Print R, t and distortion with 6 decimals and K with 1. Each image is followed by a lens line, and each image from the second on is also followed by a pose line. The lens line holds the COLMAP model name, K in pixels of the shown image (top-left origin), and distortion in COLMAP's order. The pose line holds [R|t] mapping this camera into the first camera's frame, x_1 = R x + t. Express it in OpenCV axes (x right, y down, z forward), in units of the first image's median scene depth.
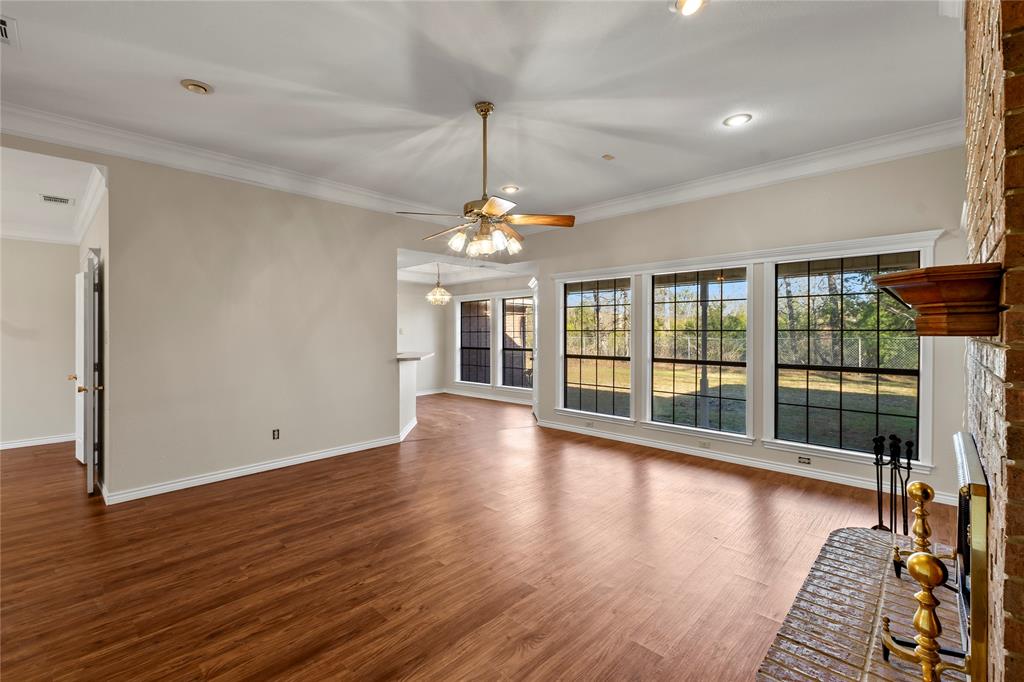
lens RADIAL K [[450.8, 0, 508.4], [0, 450.8, 337.9], [0, 0, 1]] dist [-0.002071, -0.000960]
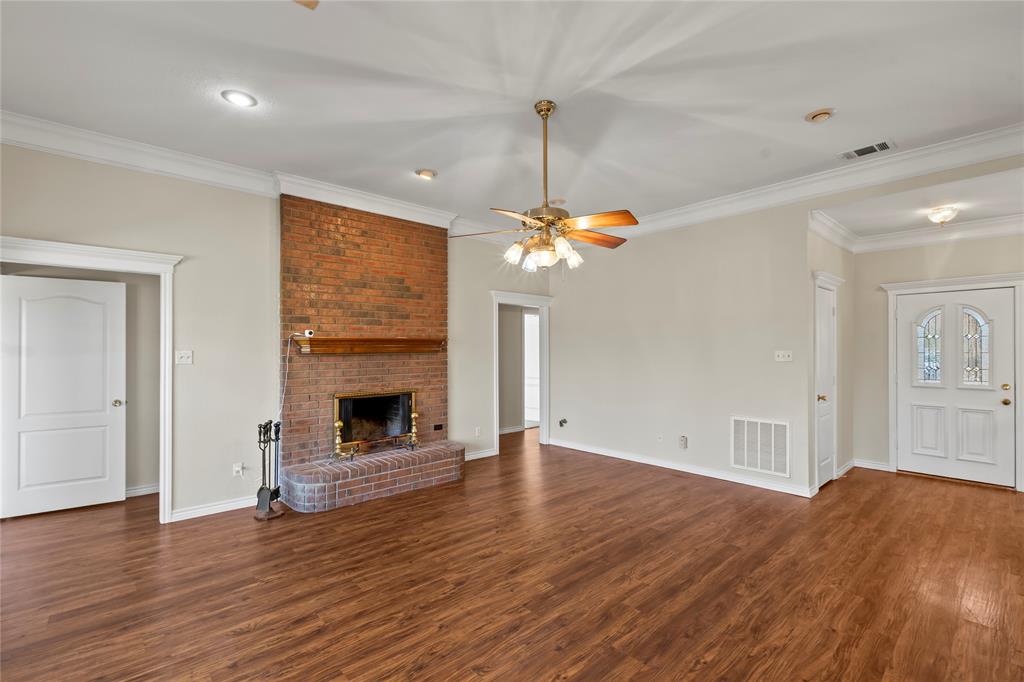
lens RADIAL K [[450.8, 0, 508.1], [0, 450.8, 346.0], [0, 0, 1]] dist [-0.002071, -0.000960]
pose [[-0.996800, 0.006840, 0.079637, -0.046691], [0.006991, 0.999974, 0.001622, -0.028635], [-0.079624, 0.002174, -0.996823, 1.946438]]
